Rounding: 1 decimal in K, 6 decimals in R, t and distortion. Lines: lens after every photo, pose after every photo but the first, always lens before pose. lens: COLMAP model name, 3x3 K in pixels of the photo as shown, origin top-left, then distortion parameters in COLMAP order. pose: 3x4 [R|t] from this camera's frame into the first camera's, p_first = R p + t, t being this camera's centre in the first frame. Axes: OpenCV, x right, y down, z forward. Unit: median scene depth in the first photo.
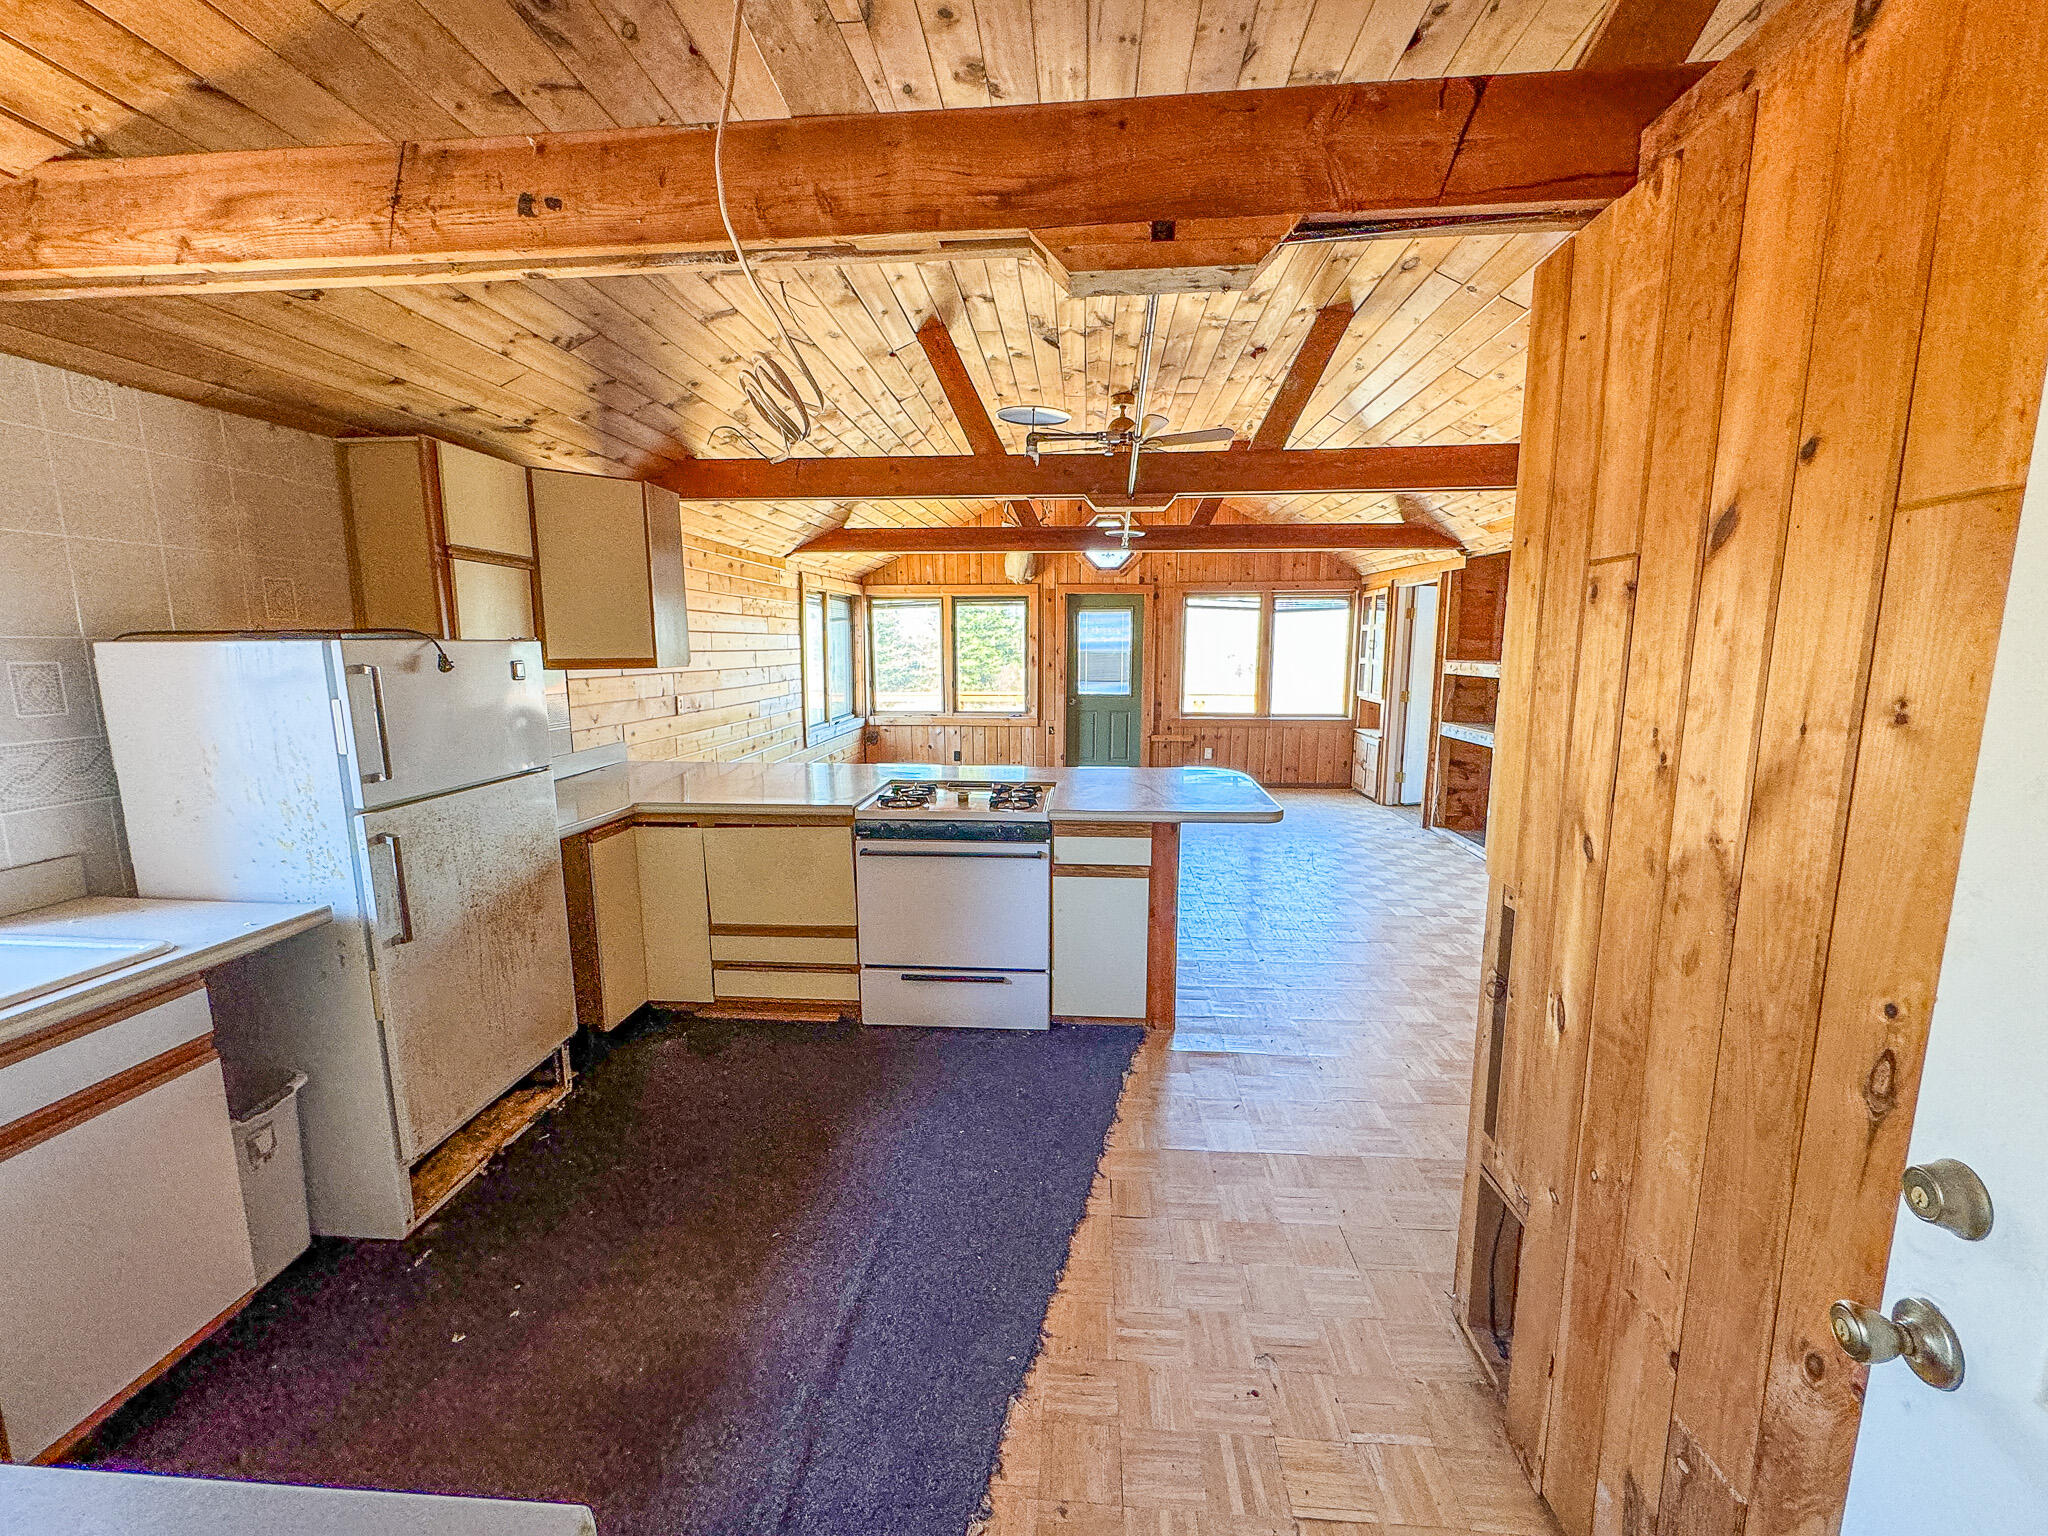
lens RADIAL K [[813.9, 0, 1035.8], [0, 813.9, 760.3], [0, 0, 1]] dist [0.002729, -0.000804]
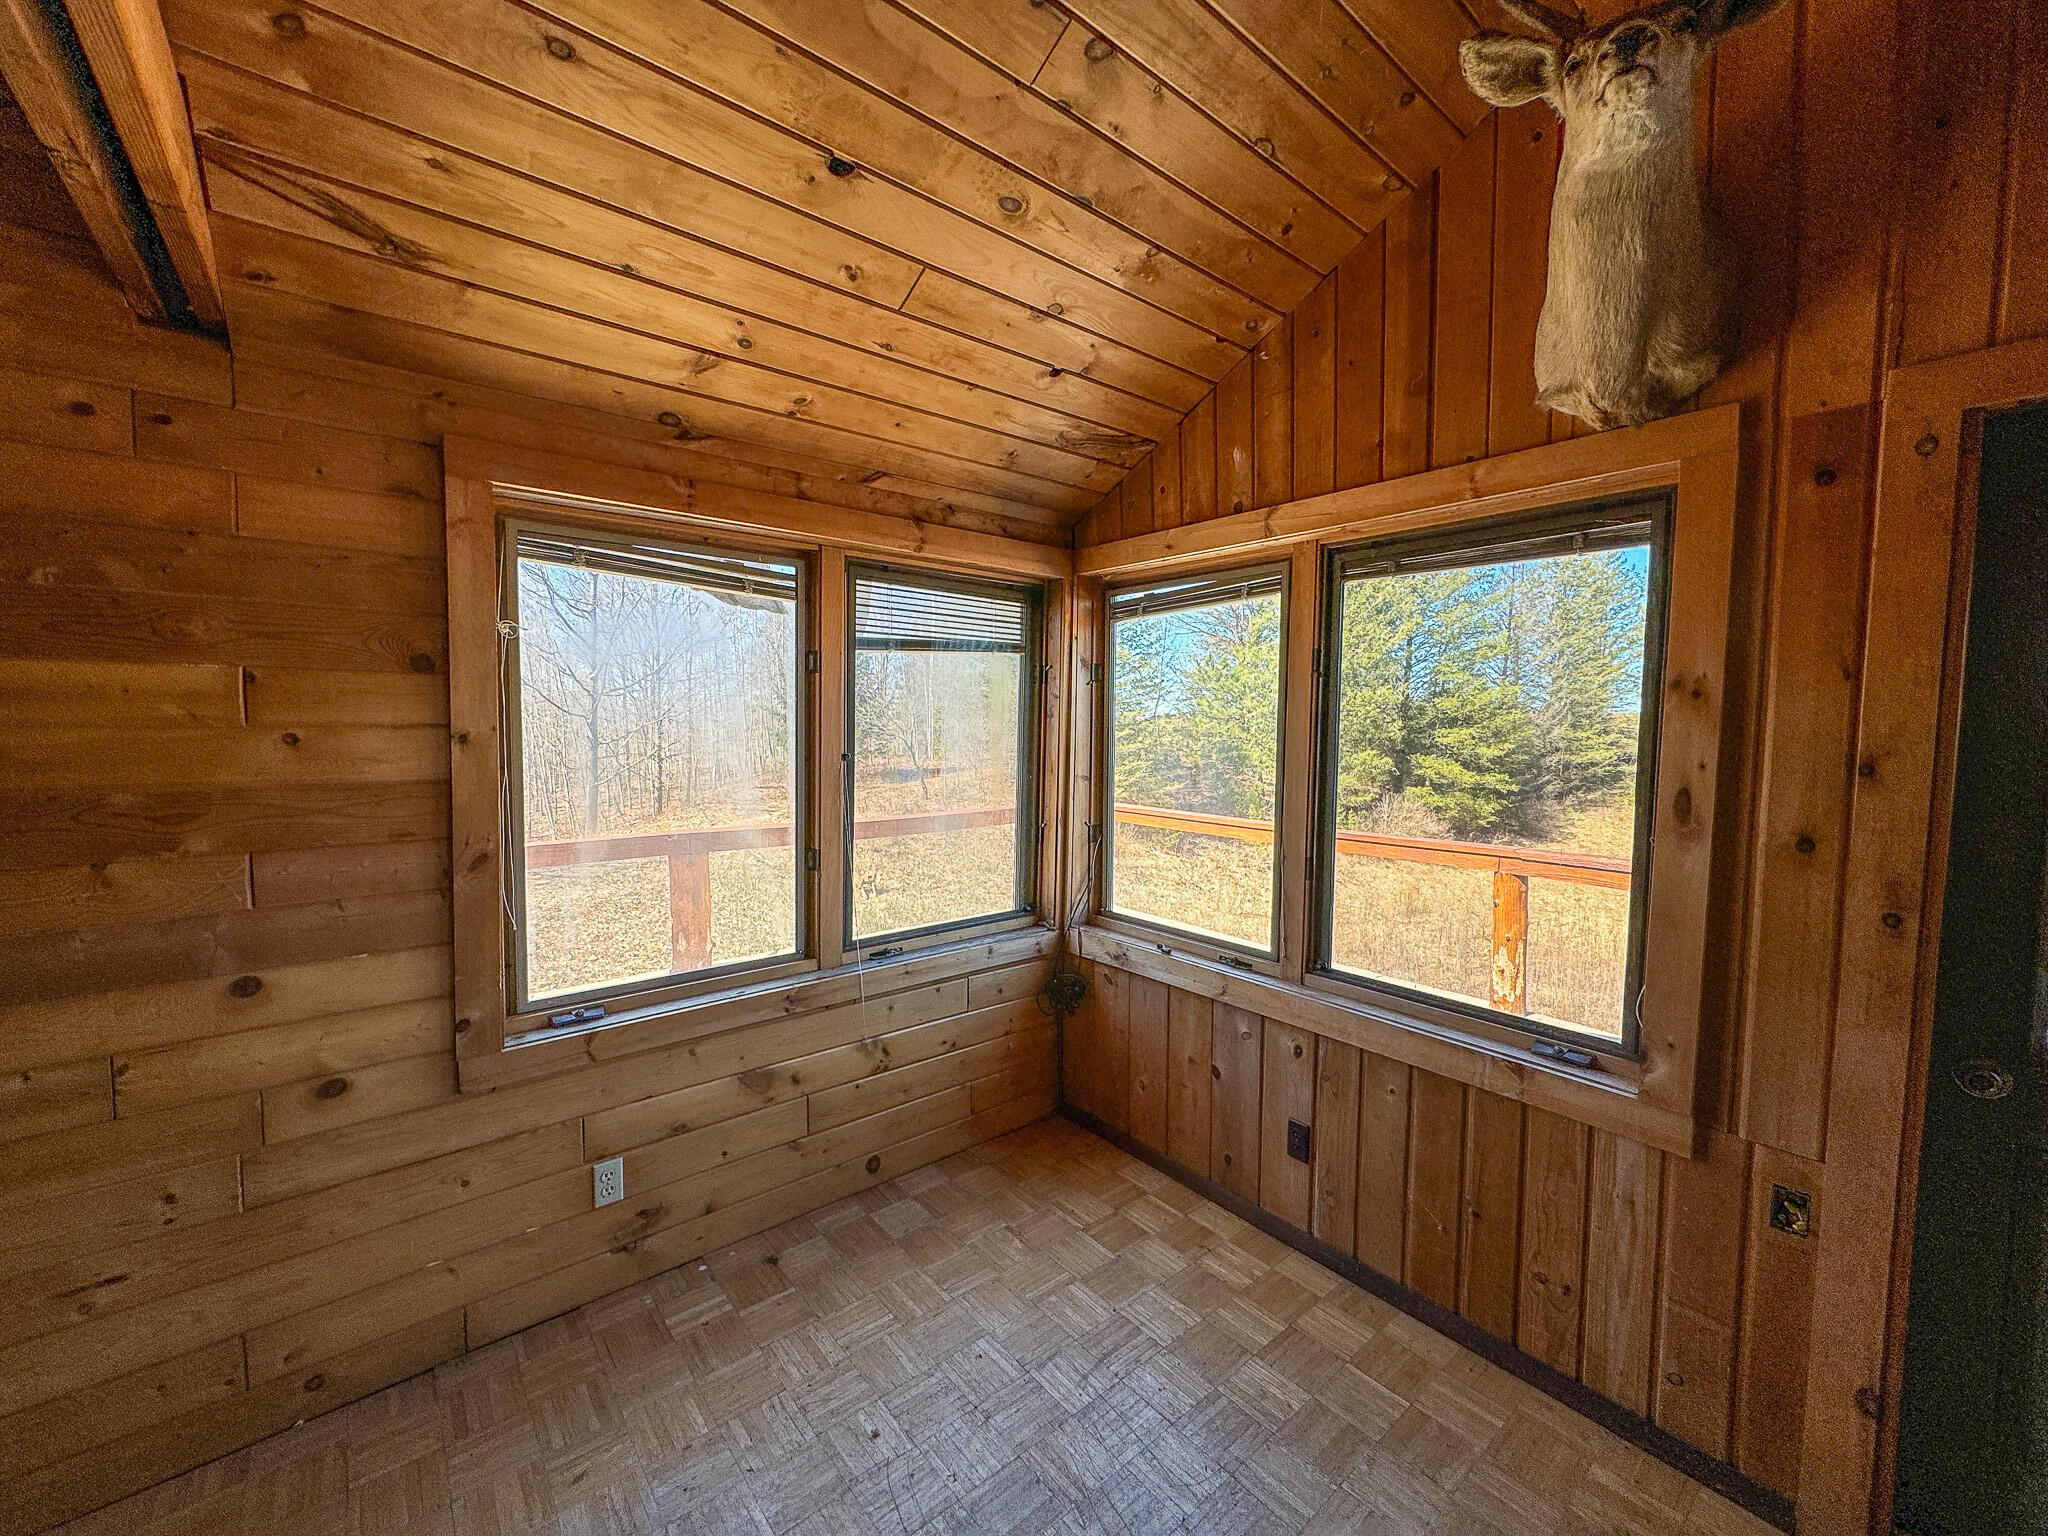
lens RADIAL K [[813.9, 0, 1027.0], [0, 813.9, 767.8], [0, 0, 1]] dist [0.002729, -0.000804]
pose [[0.693857, 0.050585, -0.718334, 0.027017], [-0.115438, 0.992443, -0.041616, -0.107612], [0.710800, 0.111798, 0.694452, 0.761114]]
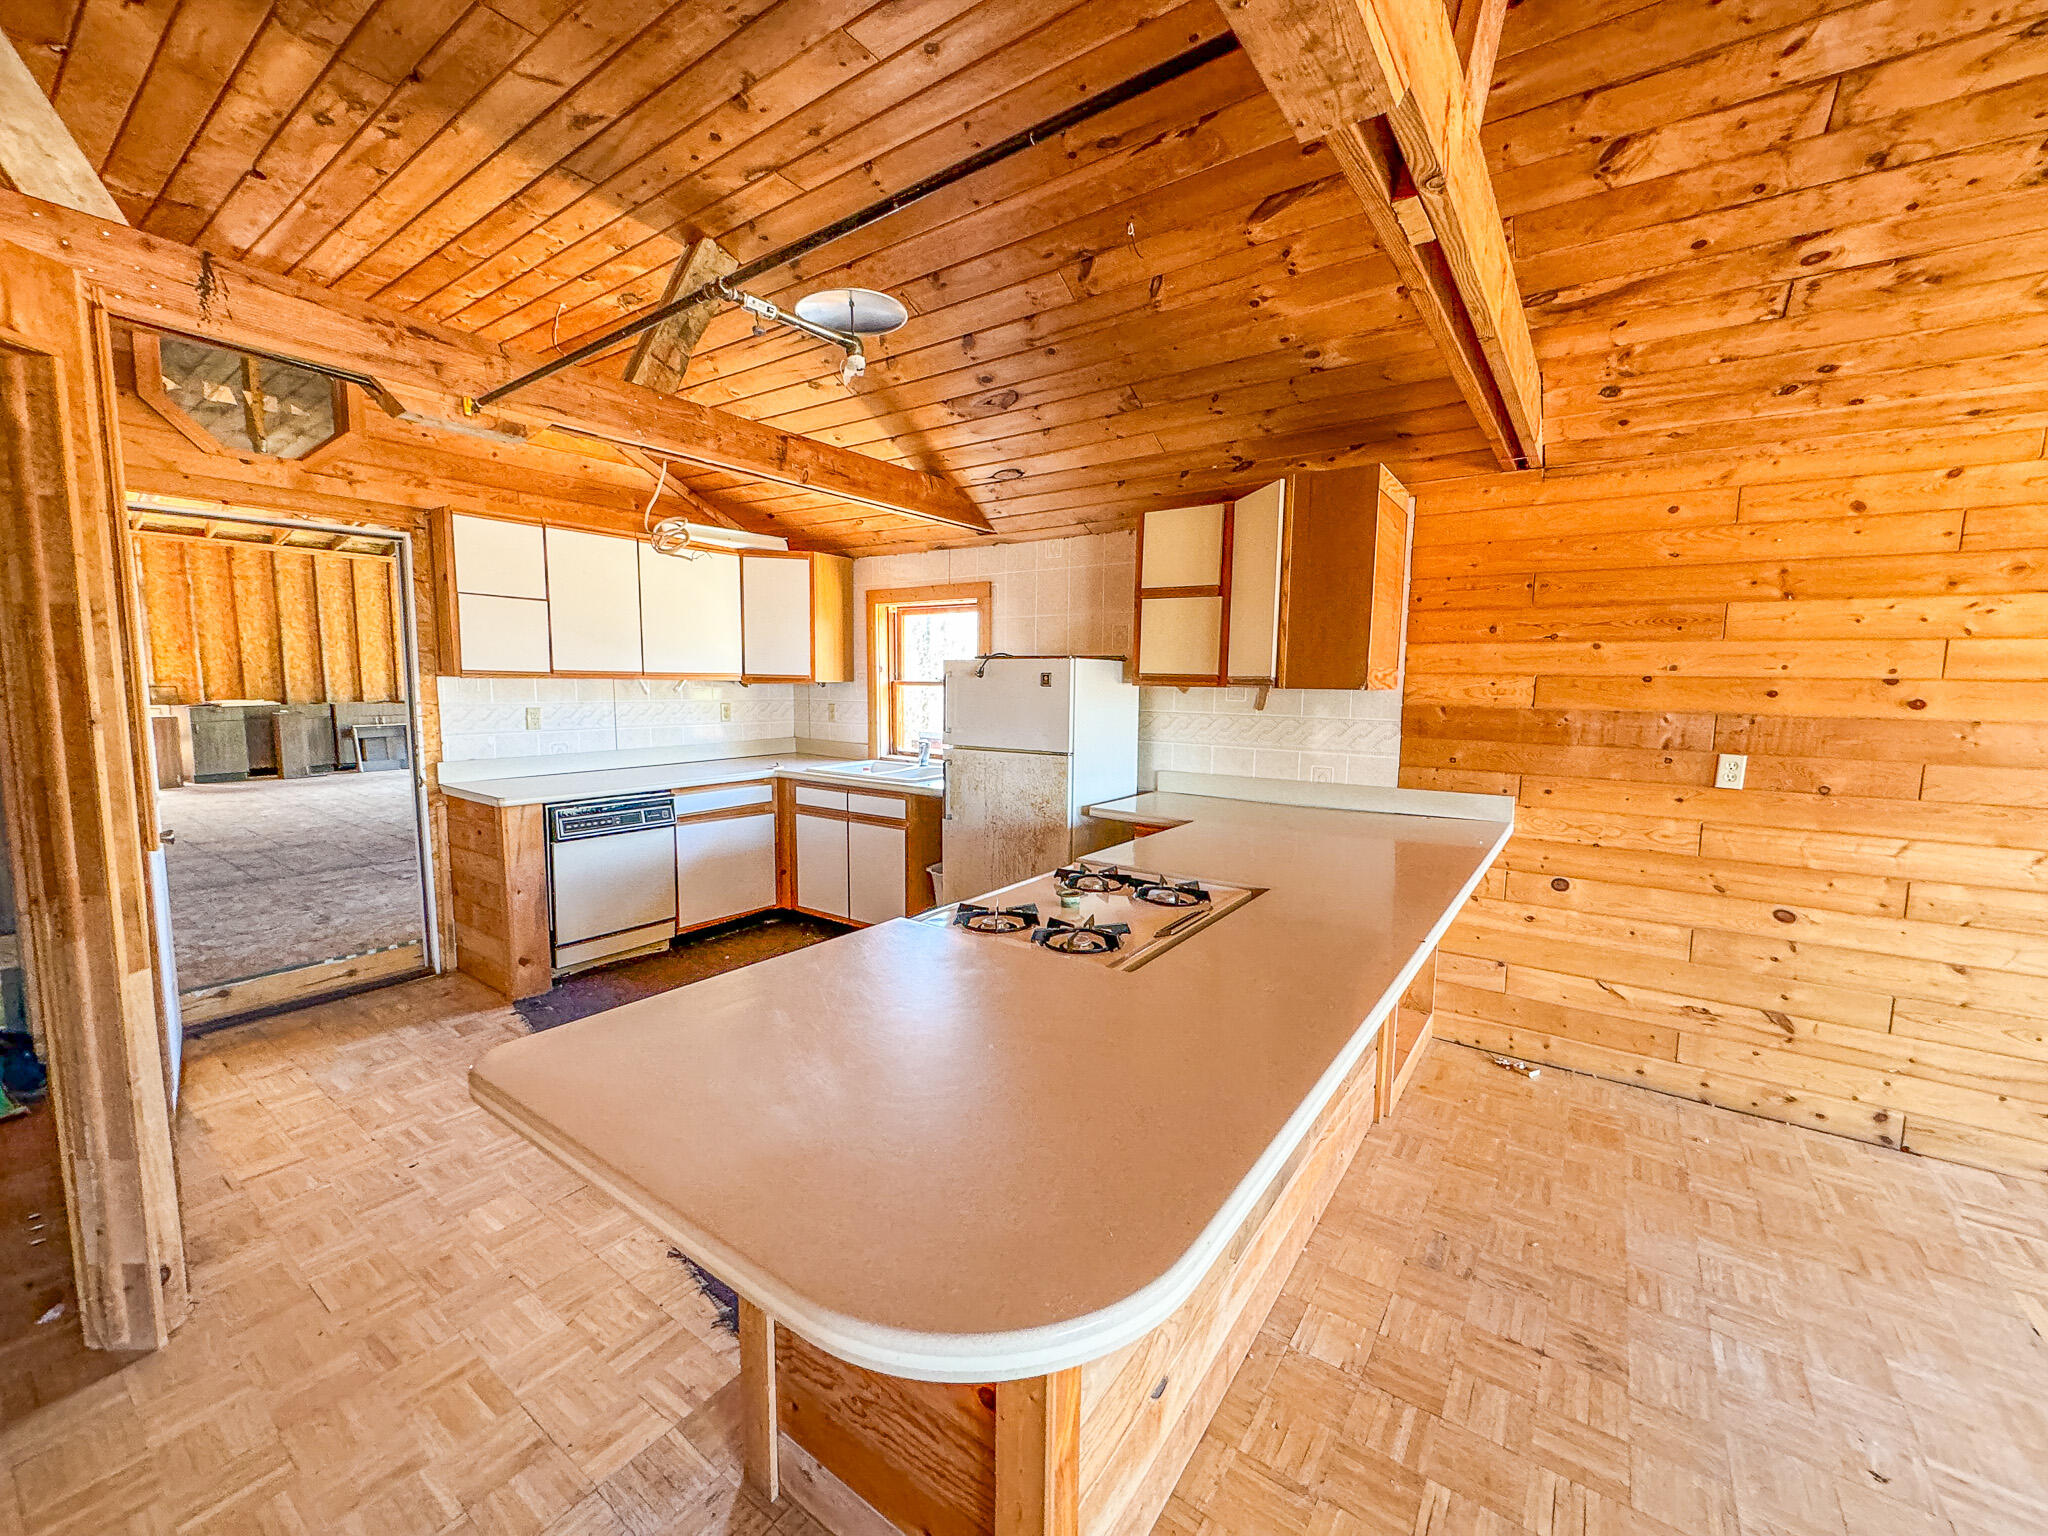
lens RADIAL K [[813.9, 0, 1023.6], [0, 813.9, 767.7], [0, 0, 1]] dist [0.002729, -0.000804]
pose [[-0.522628, 0.088616, -0.847943, 0.168909], [-0.131345, 0.974341, 0.182780, -0.061307], [0.842383, 0.206899, -0.497578, 0.485033]]
